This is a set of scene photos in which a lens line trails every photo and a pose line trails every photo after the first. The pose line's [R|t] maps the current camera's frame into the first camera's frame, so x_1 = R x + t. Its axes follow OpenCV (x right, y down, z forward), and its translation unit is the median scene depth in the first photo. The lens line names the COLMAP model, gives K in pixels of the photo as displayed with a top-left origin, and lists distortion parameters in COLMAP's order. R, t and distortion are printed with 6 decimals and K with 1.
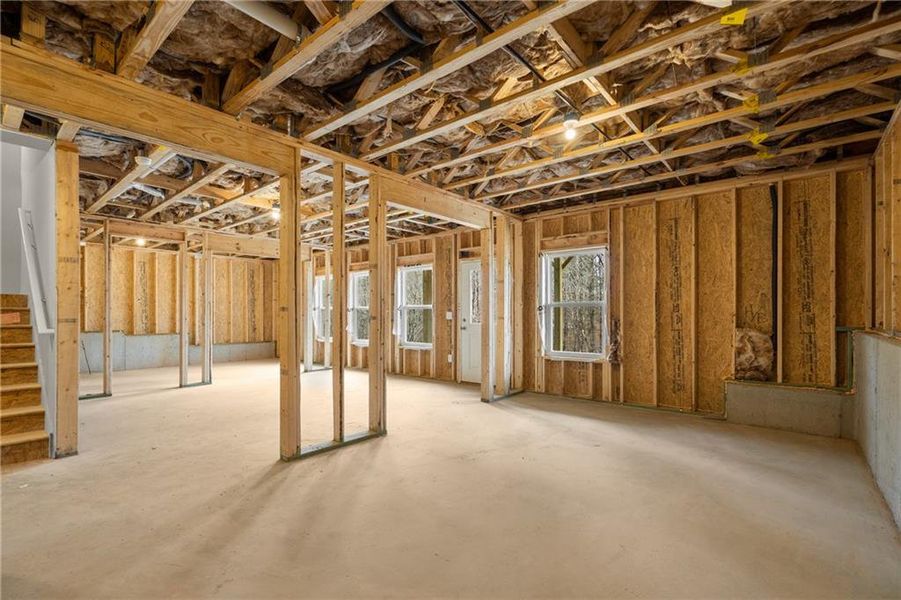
lens RADIAL K [[409.9, 0, 449.2], [0, 409.9, 295.8], [0, 0, 1]] dist [0.000304, -0.000859]
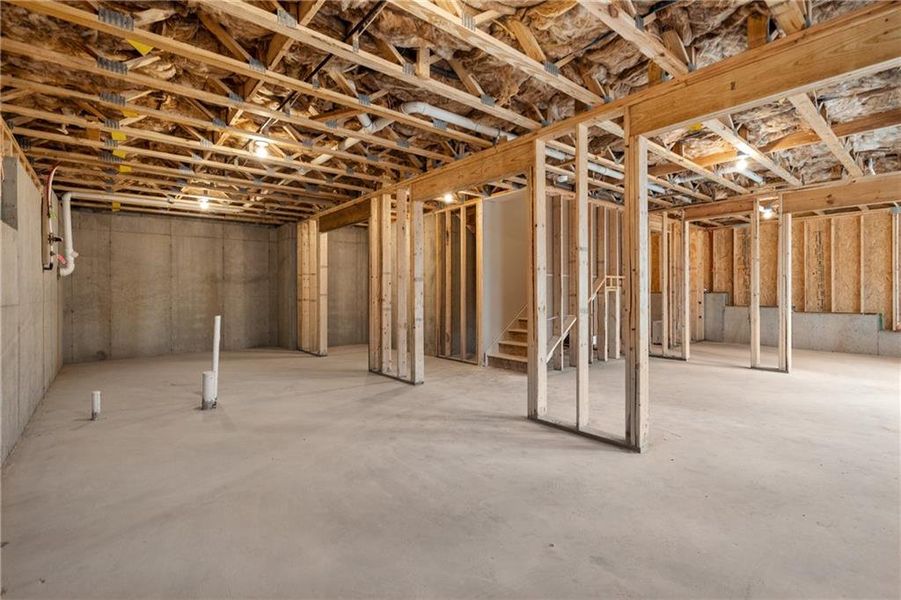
lens RADIAL K [[409.9, 0, 449.2], [0, 409.9, 295.8], [0, 0, 1]] dist [0.000304, -0.000859]
pose [[-0.171347, 0.011108, -0.985148, 0.724546], [0.048909, 0.998799, 0.002755, 0.041730], [0.983996, -0.047711, -0.171685, 0.928210]]
